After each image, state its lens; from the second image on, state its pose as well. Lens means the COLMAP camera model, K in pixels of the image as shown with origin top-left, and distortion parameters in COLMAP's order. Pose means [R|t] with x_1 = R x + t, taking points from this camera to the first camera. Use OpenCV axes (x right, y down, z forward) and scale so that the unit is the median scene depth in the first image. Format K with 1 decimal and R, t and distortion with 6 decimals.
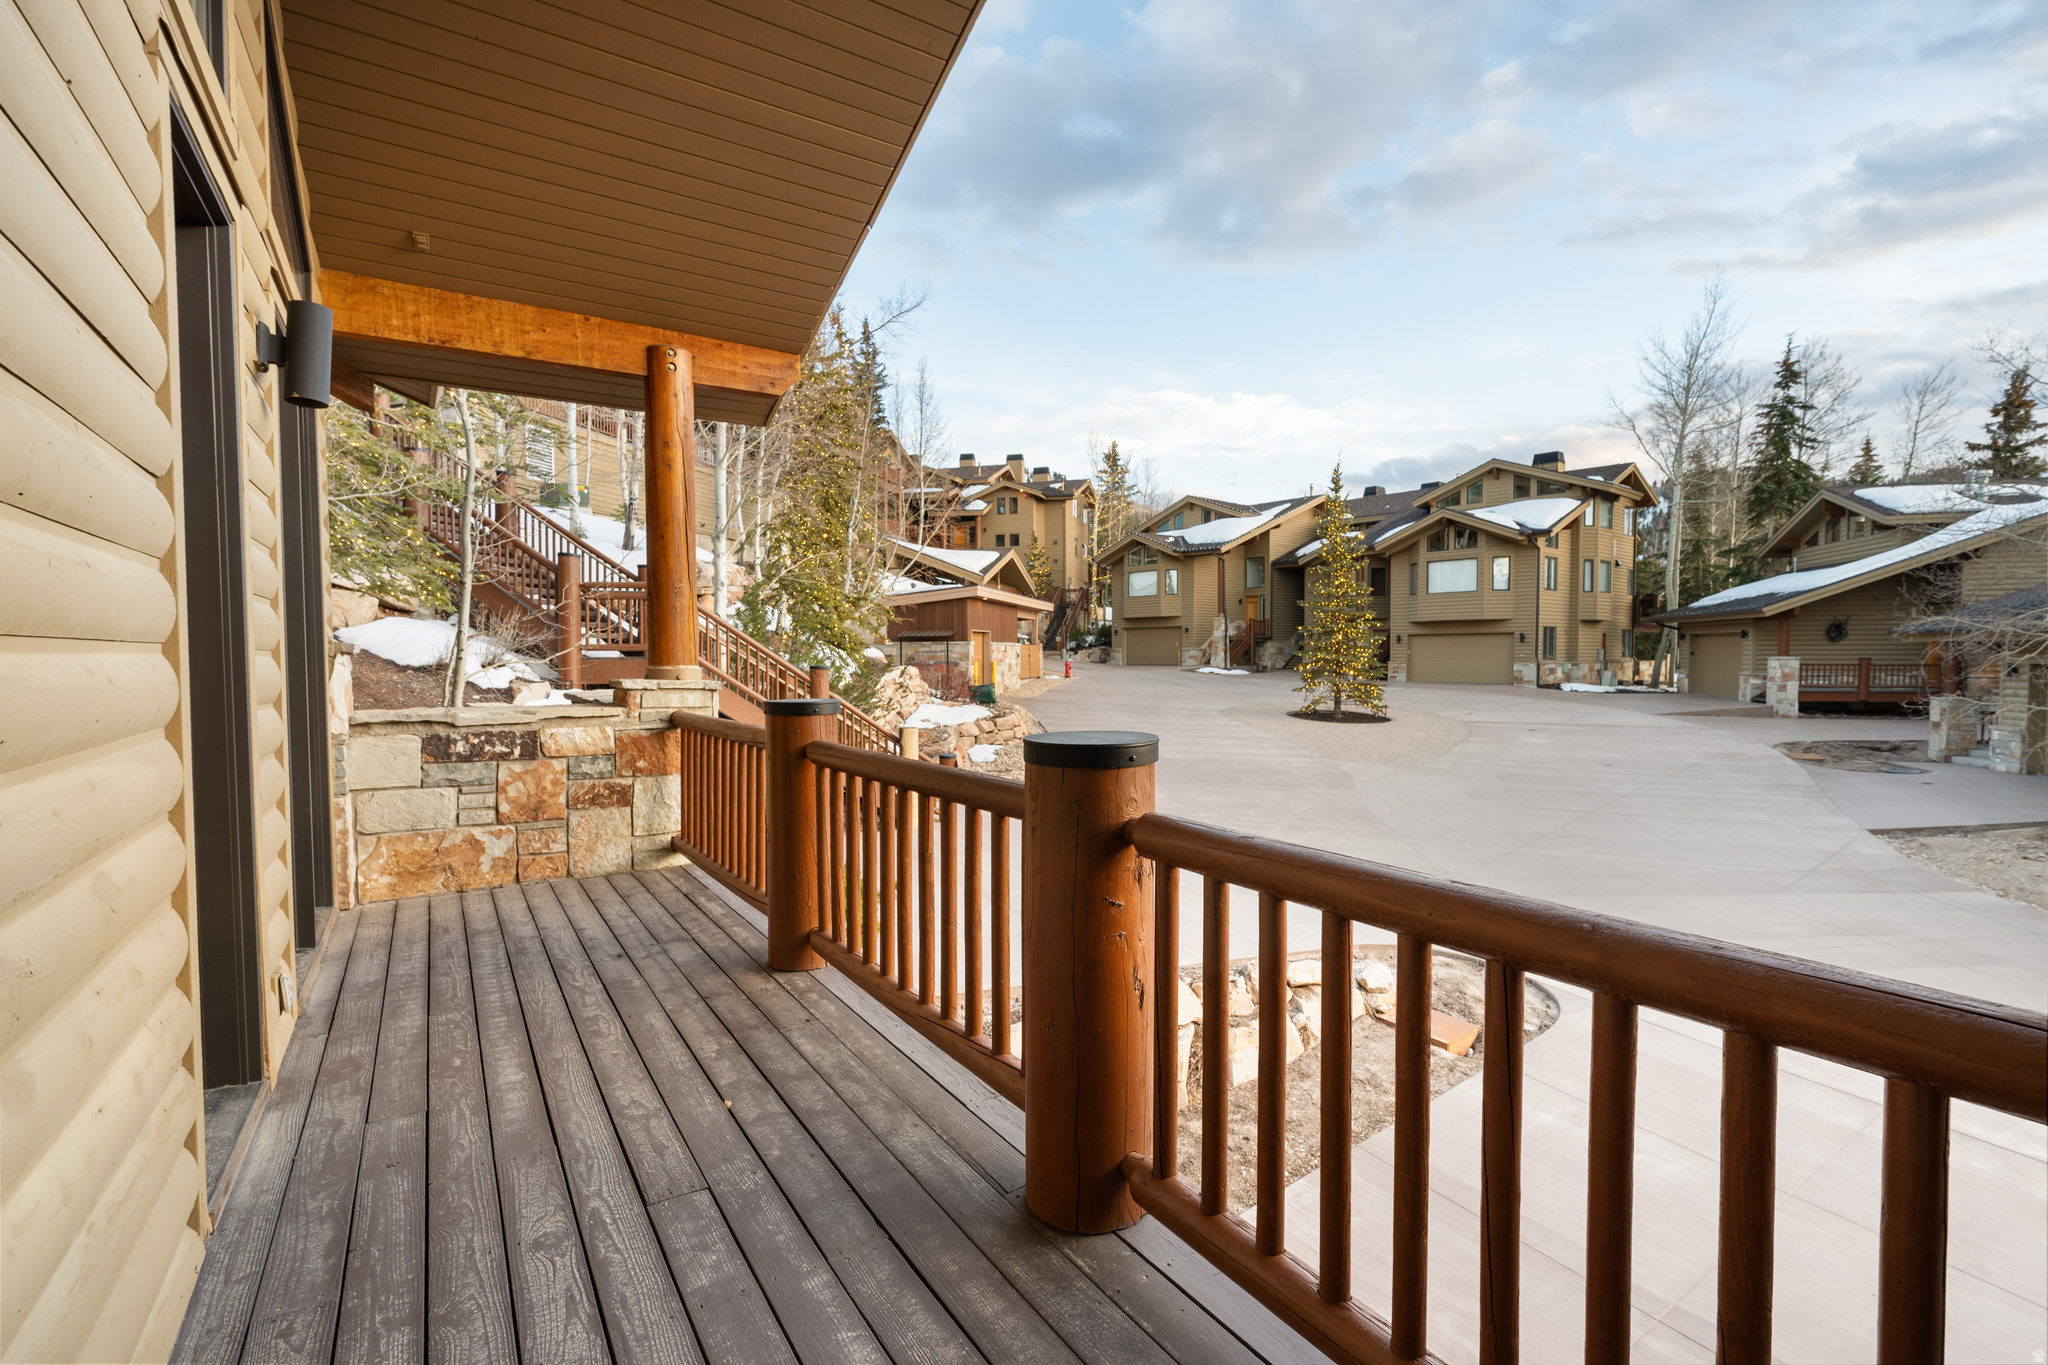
lens RADIAL K [[948.7, 0, 1015.9], [0, 948.7, 681.8], [0, 0, 1]] dist [-0.004475, -0.000786]
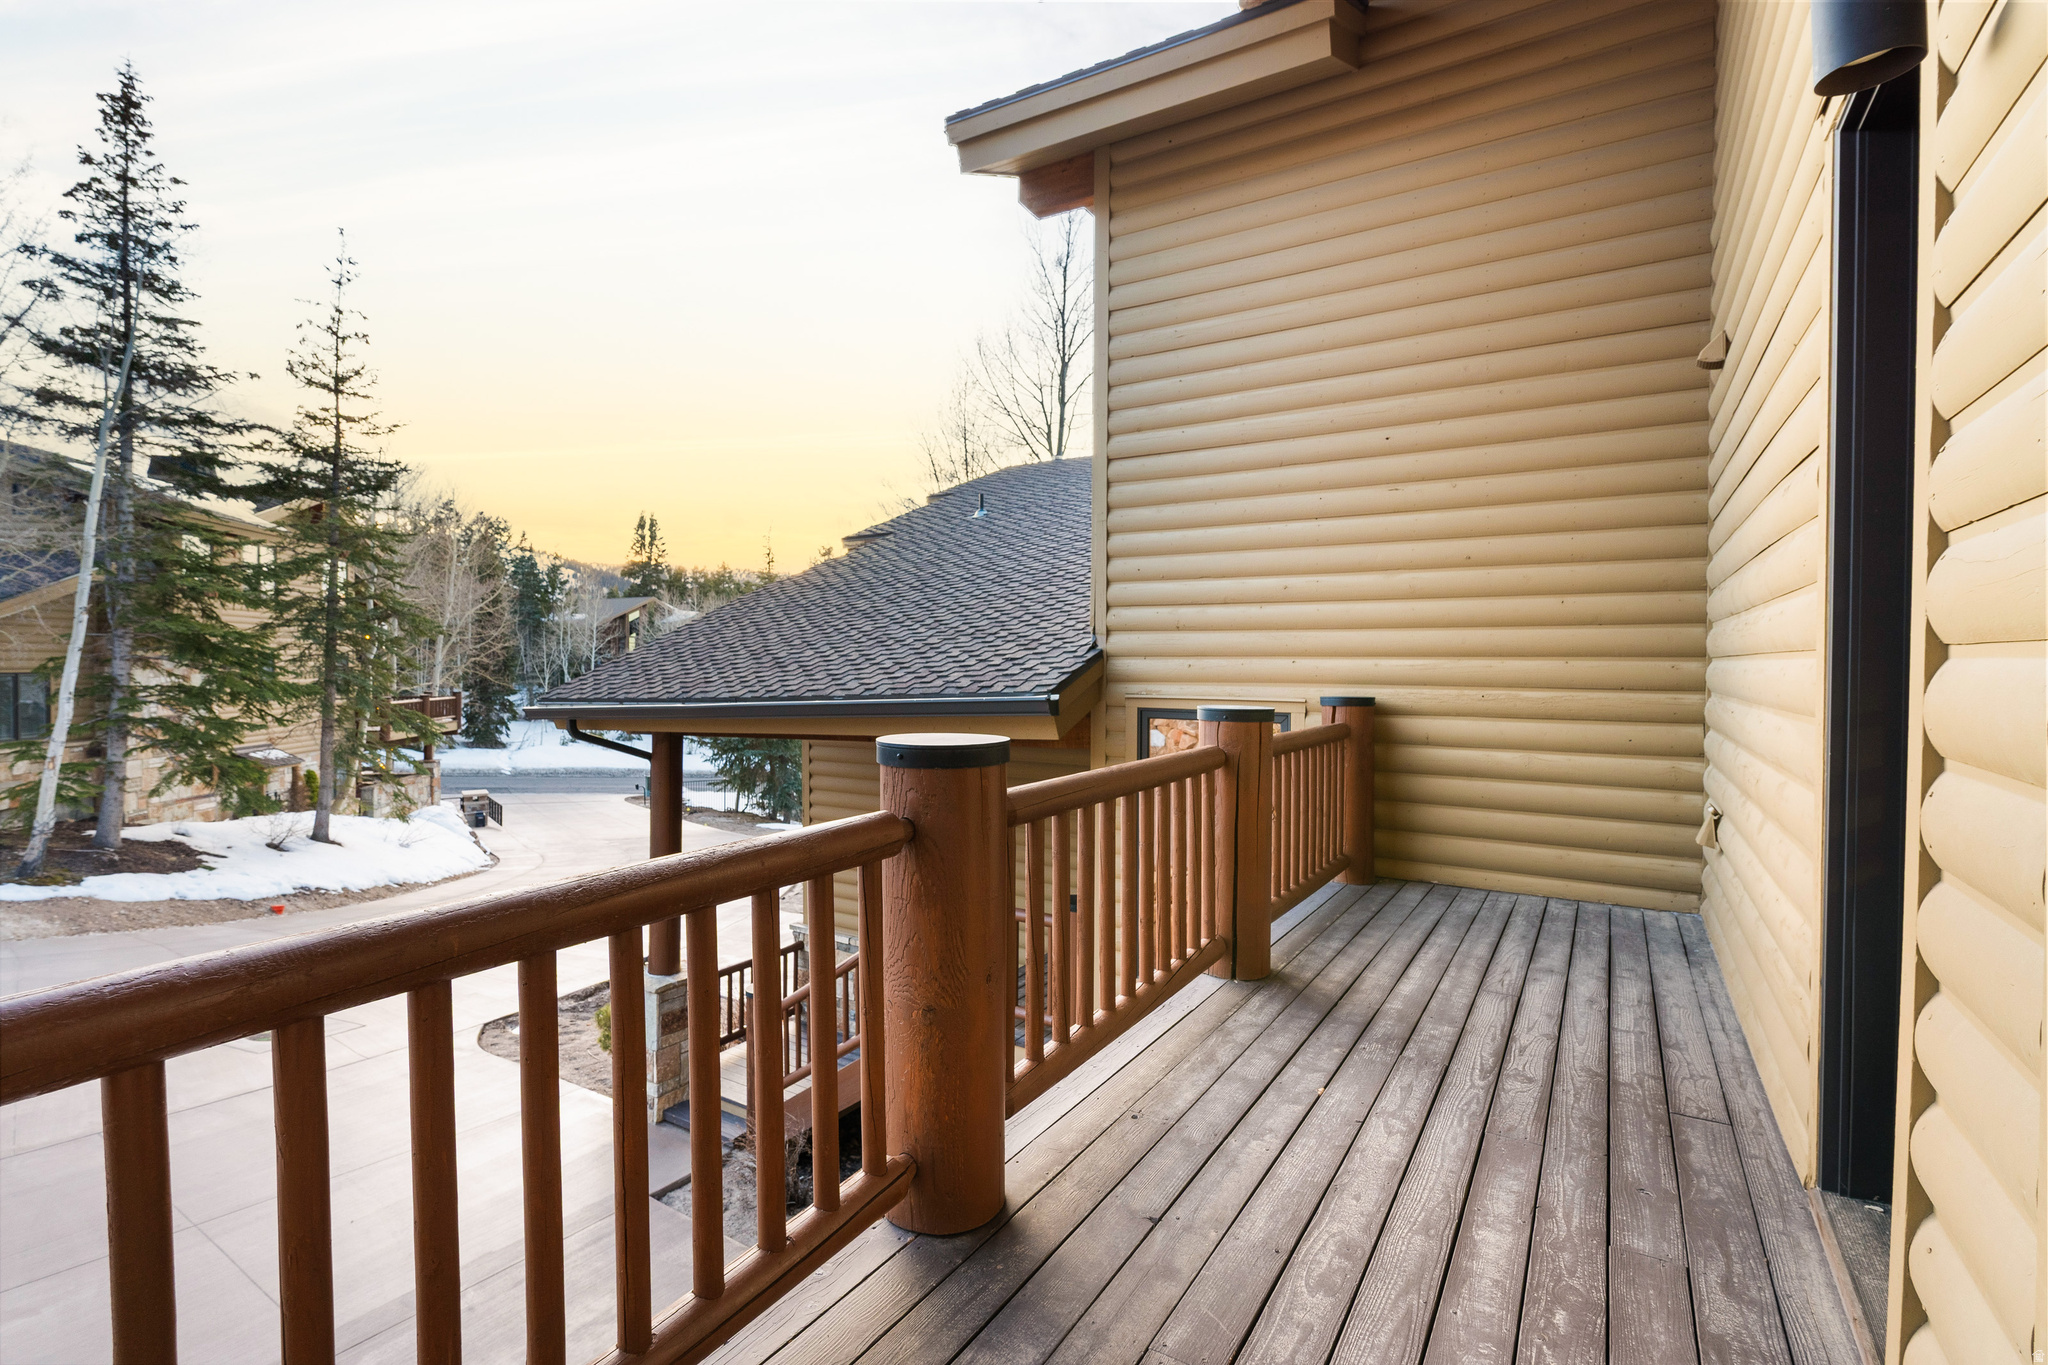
lens RADIAL K [[948.7, 0, 1016.8], [0, 948.7, 686.5], [0, 0, 1]] dist [-0.004475, -0.000786]
pose [[-0.443150, -0.023434, 0.896141, -1.128527], [0.022938, 0.999035, 0.037468, -0.049883], [-0.896154, 0.037160, -0.442184, 1.820438]]
